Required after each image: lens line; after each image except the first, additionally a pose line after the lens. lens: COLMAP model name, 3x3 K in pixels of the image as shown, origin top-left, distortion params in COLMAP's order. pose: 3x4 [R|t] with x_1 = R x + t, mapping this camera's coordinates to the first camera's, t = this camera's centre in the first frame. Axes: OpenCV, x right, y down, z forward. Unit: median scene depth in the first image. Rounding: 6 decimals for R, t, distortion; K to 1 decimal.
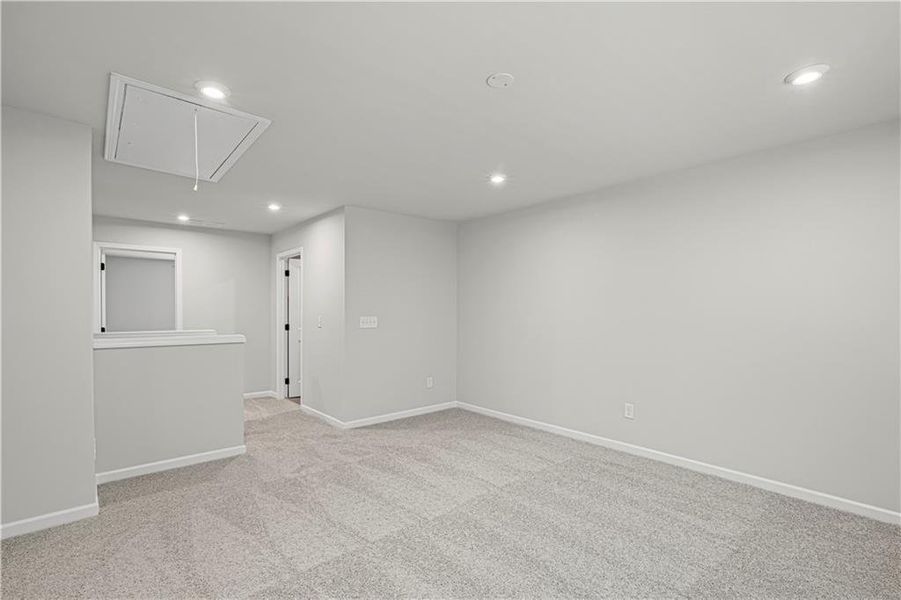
lens RADIAL K [[413.0, 0, 457.8], [0, 413.0, 307.3], [0, 0, 1]] dist [0.000716, 0.000254]
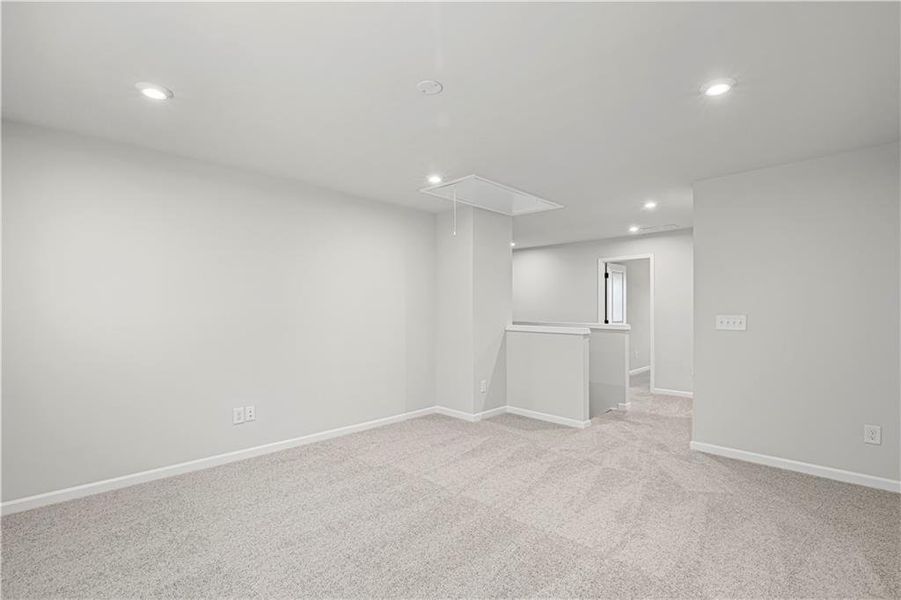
lens RADIAL K [[413.0, 0, 457.8], [0, 413.0, 301.8], [0, 0, 1]] dist [0.000716, 0.000254]
pose [[0.075542, -0.015810, -0.997017, 0.526223], [0.004698, 0.999869, -0.015500, 0.007570], [0.997132, -0.003513, 0.075606, 0.462021]]
